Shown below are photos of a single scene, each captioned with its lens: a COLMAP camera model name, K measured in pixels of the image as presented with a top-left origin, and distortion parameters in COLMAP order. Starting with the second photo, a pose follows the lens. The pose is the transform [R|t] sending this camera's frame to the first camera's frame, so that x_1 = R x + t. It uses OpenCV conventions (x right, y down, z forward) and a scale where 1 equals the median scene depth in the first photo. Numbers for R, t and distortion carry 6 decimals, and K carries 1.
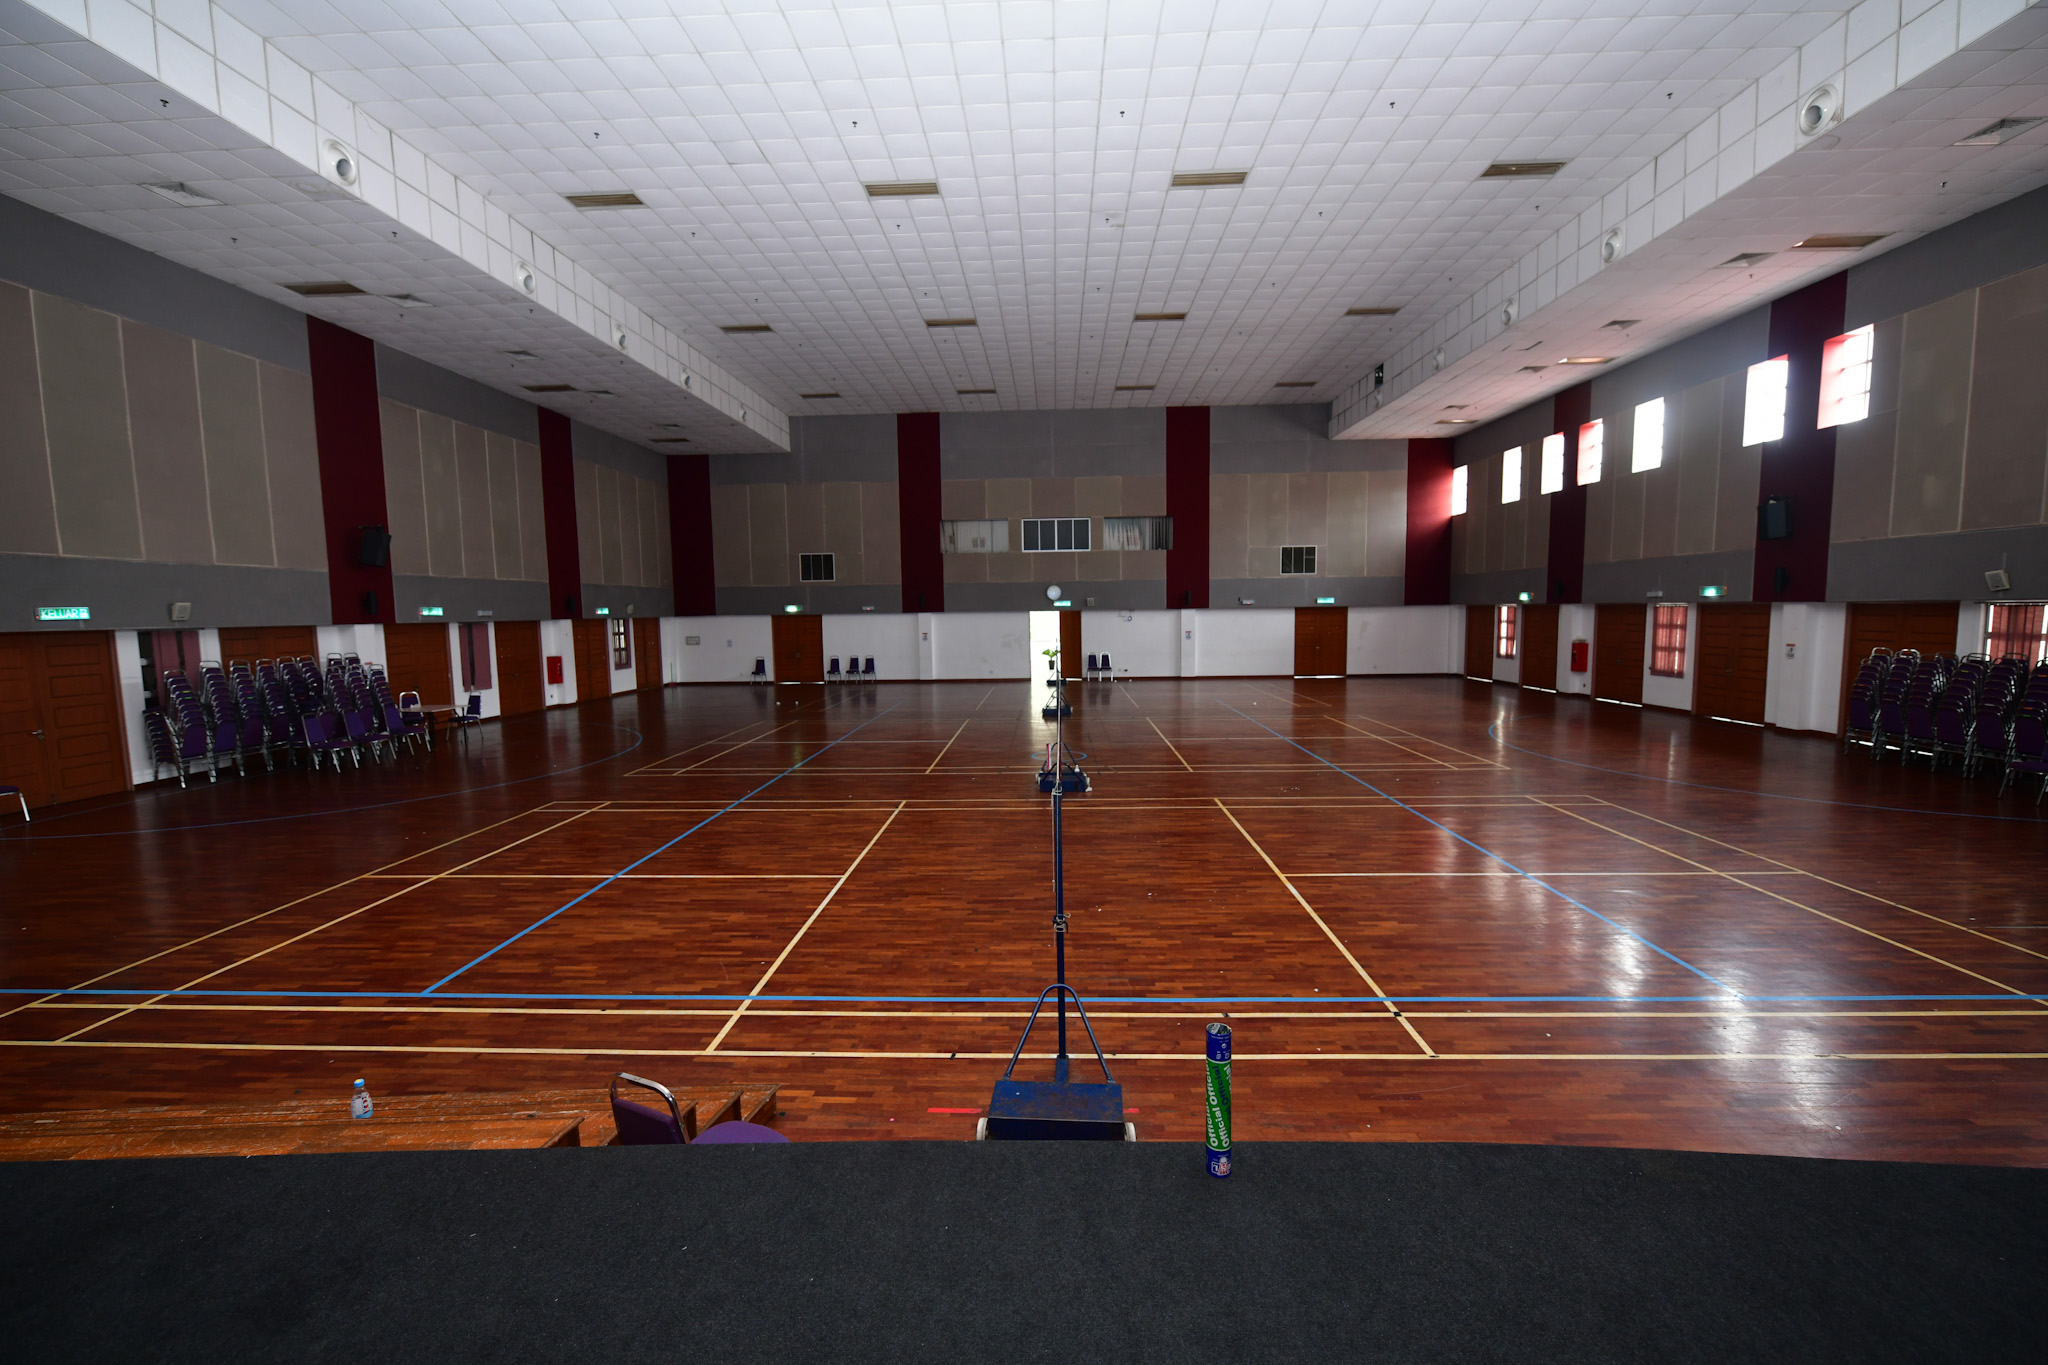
lens RADIAL K [[819.5, 0, 1023.7], [0, 819.5, 686.9], [0, 0, 1]] dist [-0.003527, -0.001399]
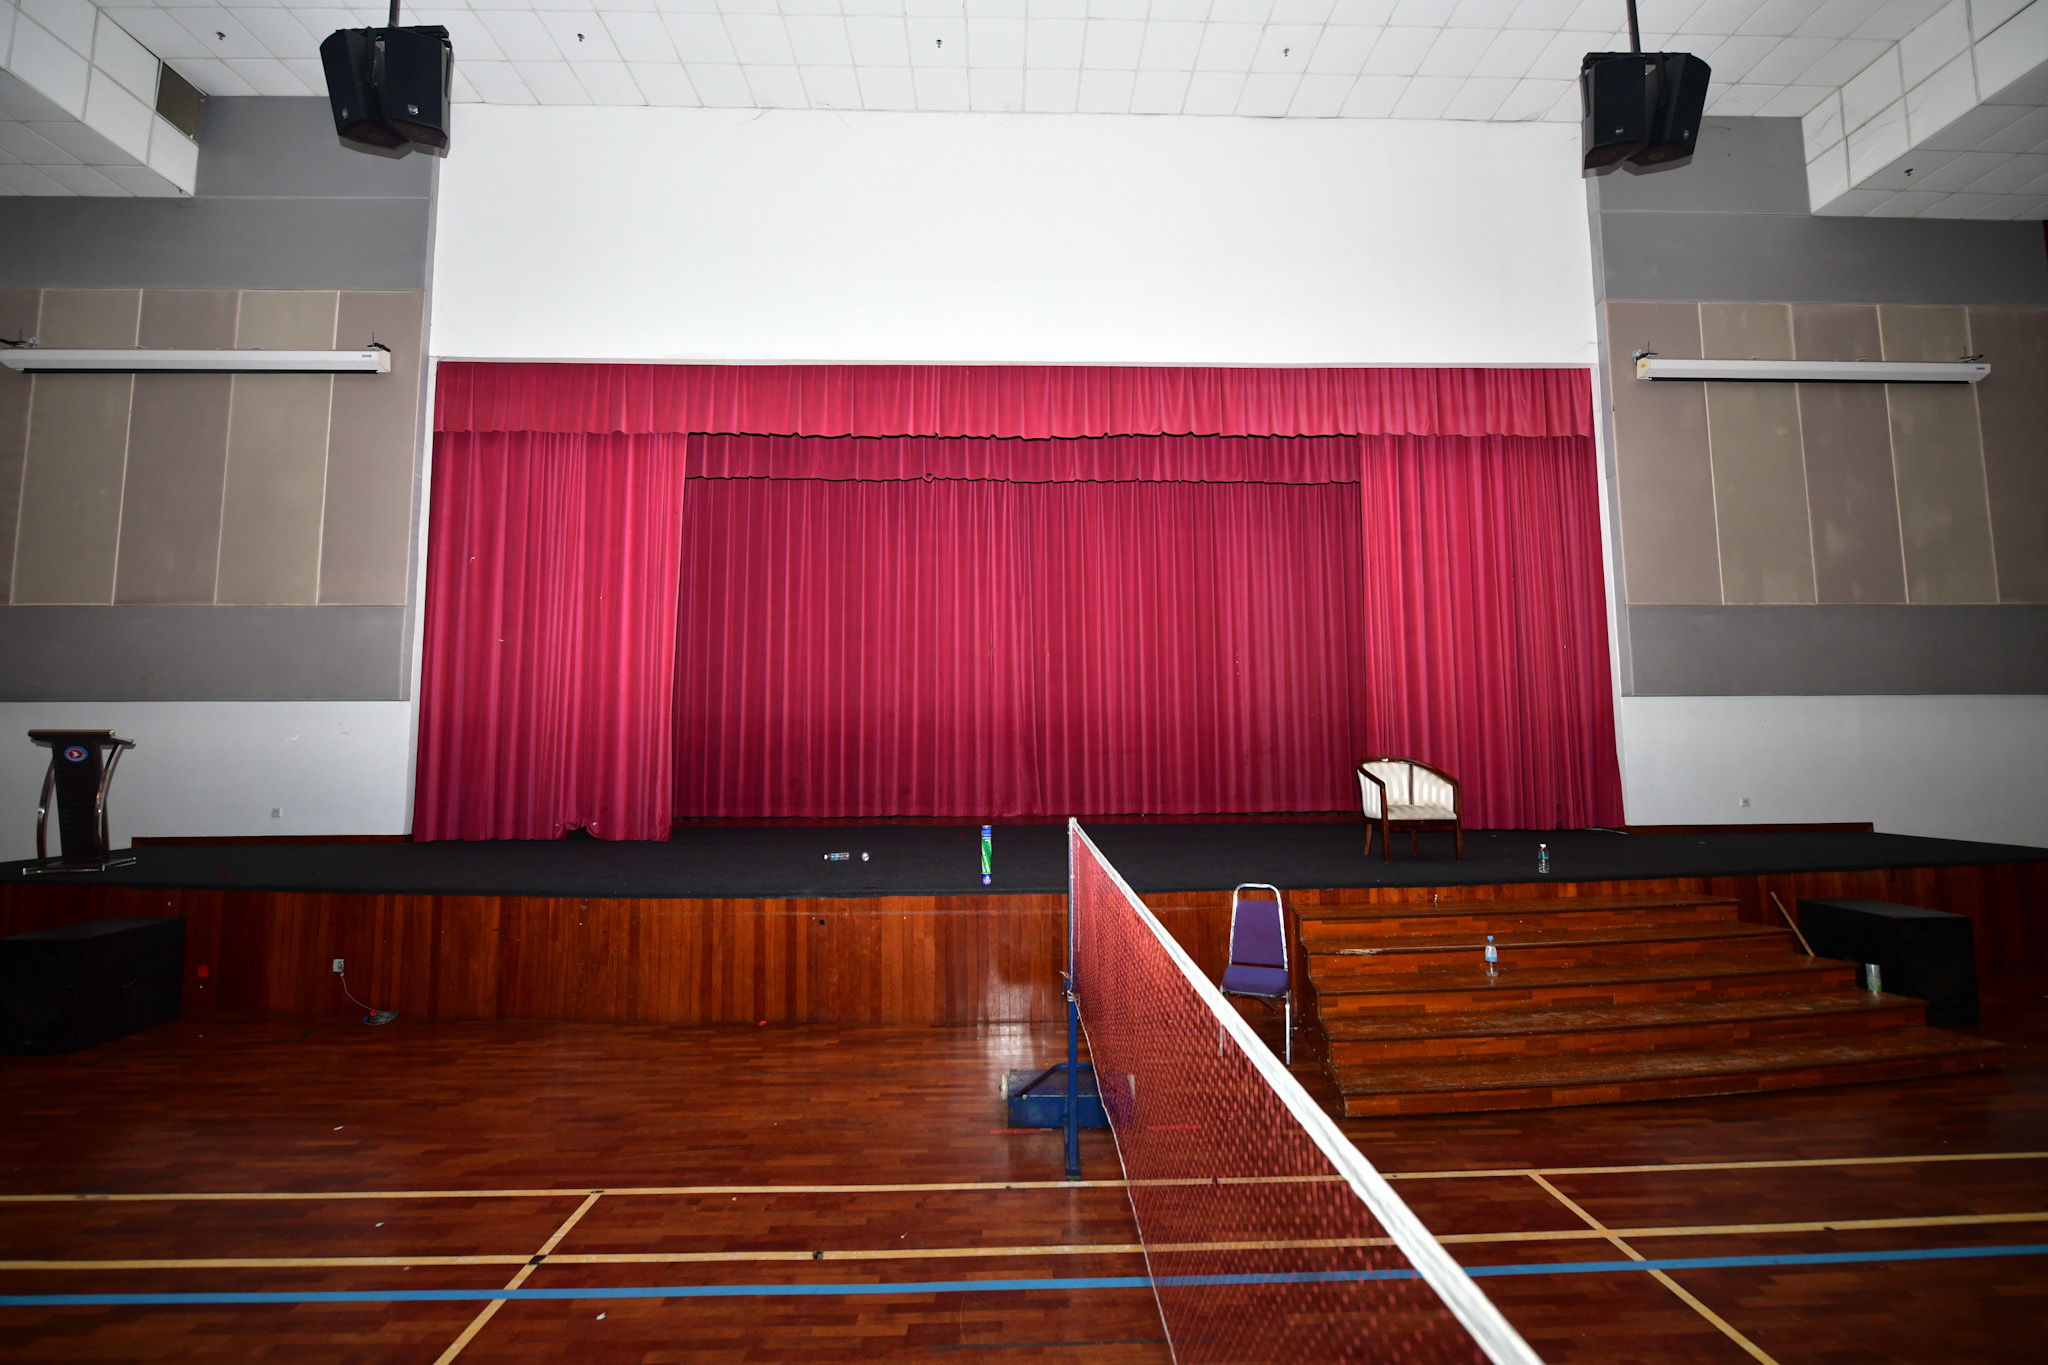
lens RADIAL K [[819.5, 0, 1025.4], [0, 819.5, 677.0], [0, 0, 1]] dist [-0.003527, -0.001399]
pose [[-0.997304, 0.016108, -0.071592, 0.023466], [0.015536, 0.999843, 0.008539, -0.006014], [0.071718, 0.007404, -0.997397, 0.293467]]
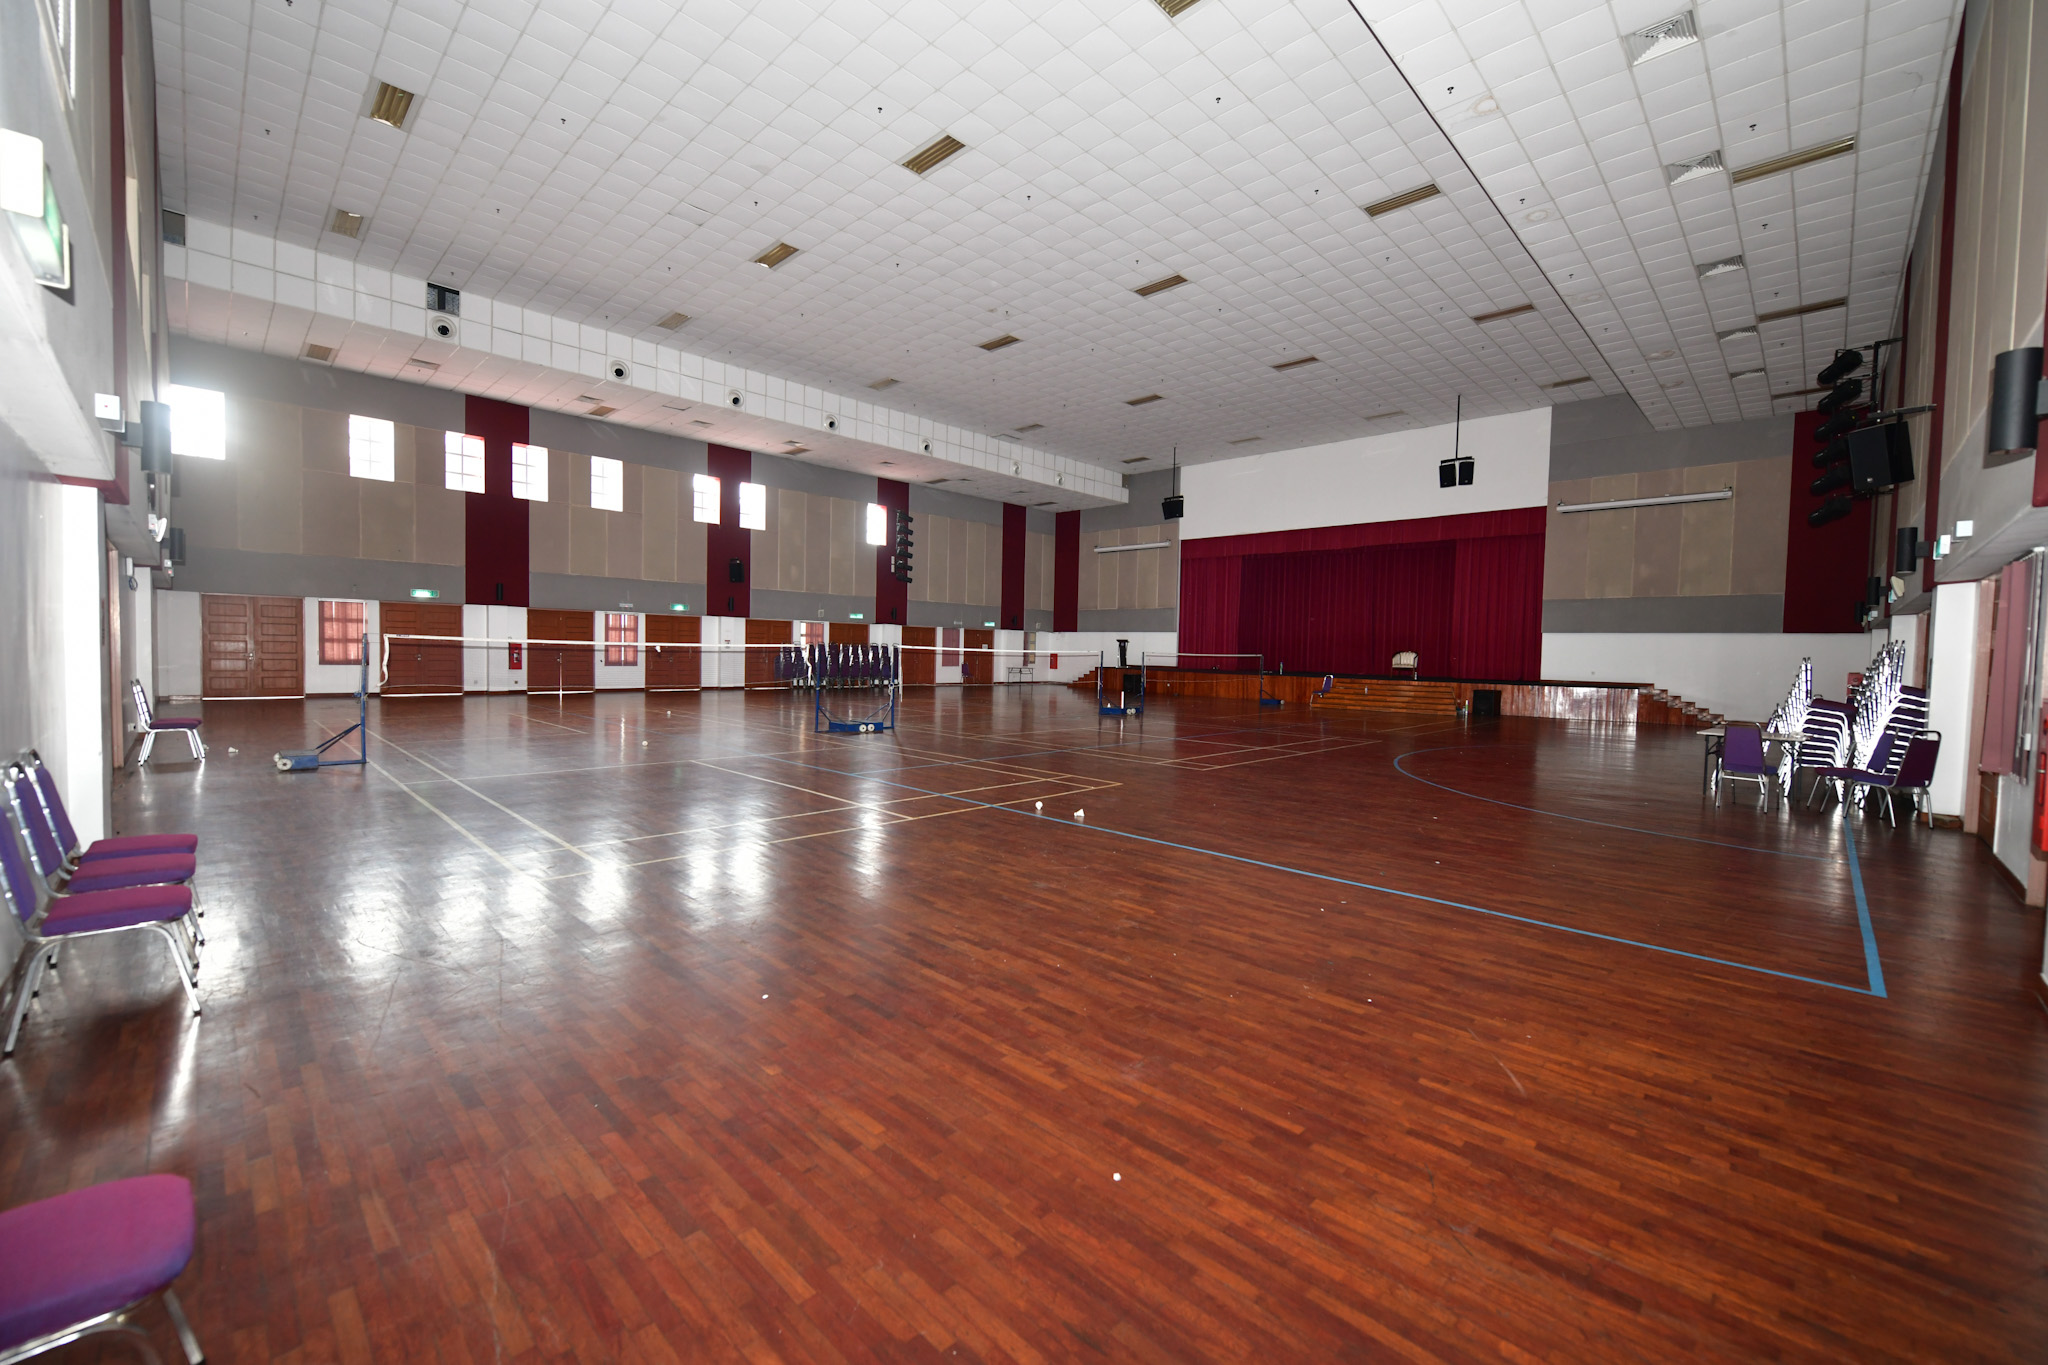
lens RADIAL K [[819.5, 0, 1026.2], [0, 819.5, 667.8], [0, 0, 1]] dist [-0.003527, -0.001399]
pose [[-0.742615, -0.014661, 0.669558, -0.417446], [0.052674, 0.995385, 0.080217, -0.054936], [-0.667644, 0.094839, -0.738416, 1.023901]]
